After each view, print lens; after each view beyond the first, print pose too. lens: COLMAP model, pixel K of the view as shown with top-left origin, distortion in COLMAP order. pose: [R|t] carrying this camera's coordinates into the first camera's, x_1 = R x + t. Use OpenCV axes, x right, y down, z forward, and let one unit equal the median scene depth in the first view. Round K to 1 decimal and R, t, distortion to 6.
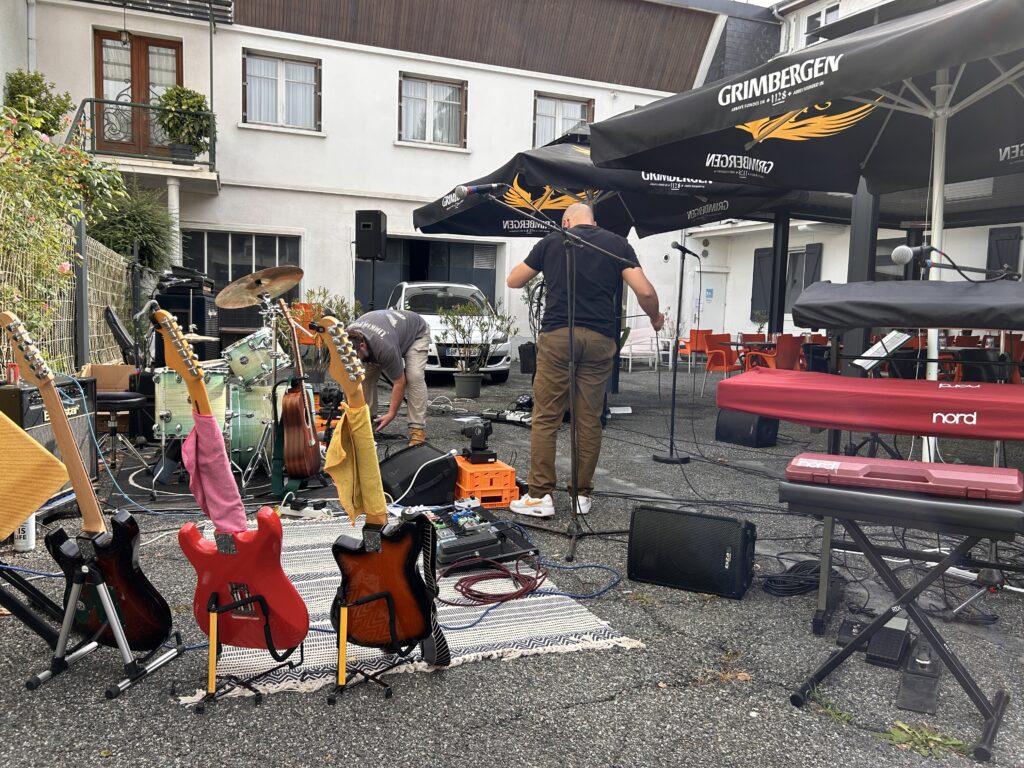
lens RADIAL K [[764.5, 0, 506.7], [0, 764.5, 387.0], [0, 0, 1]] dist [0.024999, -0.031042]
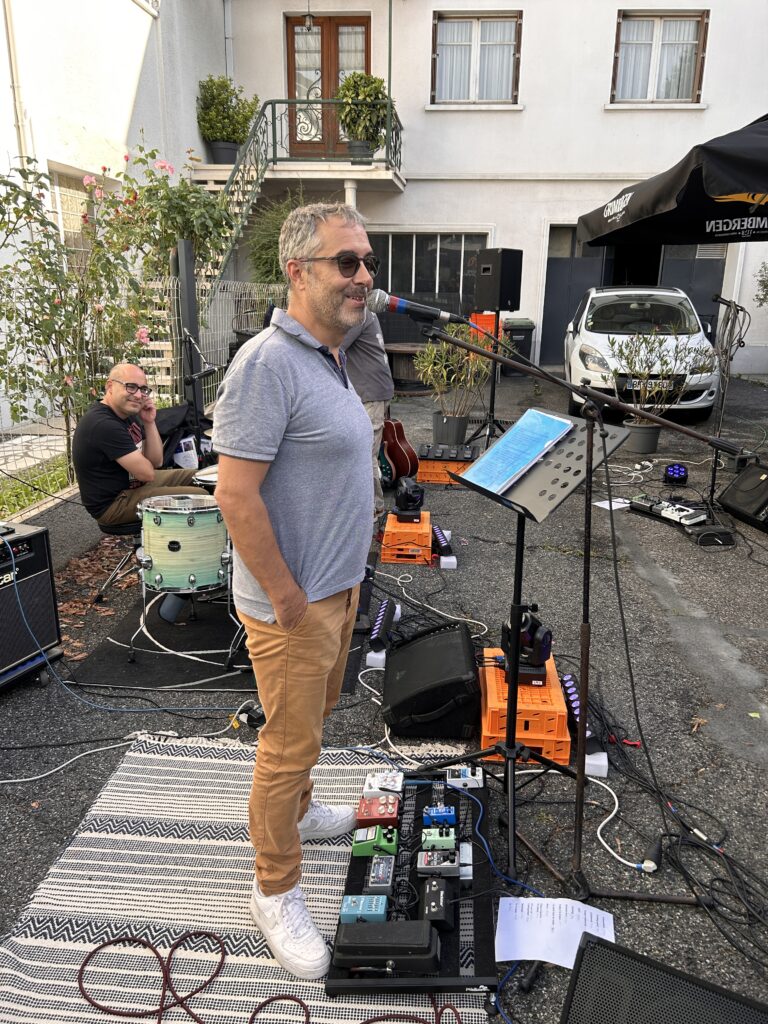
lens RADIAL K [[764.0, 0, 384.0], [0, 764.0, 512.0], [0, 0, 1]] dist [0.055166, -0.065995]
pose [[0.903009, 0.103172, -0.417049, 0.037418], [-0.024754, 0.981618, 0.189242, -0.052951], [0.428907, -0.160564, 0.888964, 0.113374]]
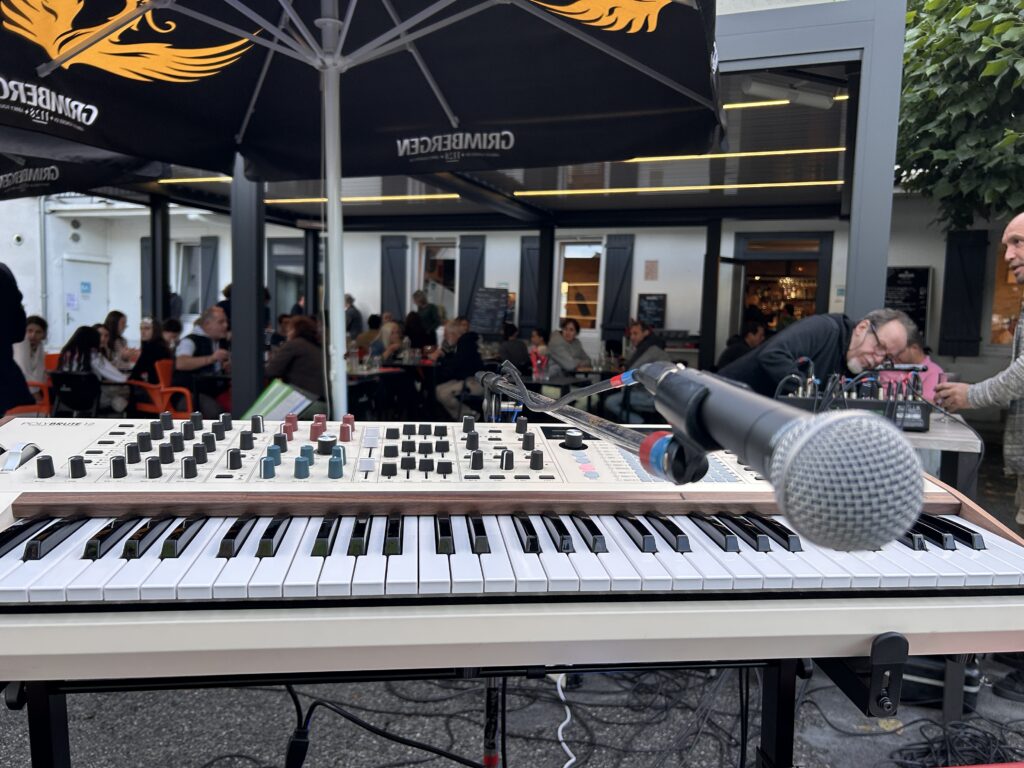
lens RADIAL K [[782.7, 0, 510.4], [0, 782.7, 398.6], [0, 0, 1]] dist [0.004323, 0.001320]
pose [[0.745971, -0.060886, 0.663190, 0.073590], [0.045862, 0.998145, 0.040050, -0.029408], [-0.664398, 0.000539, 0.747379, 0.134394]]
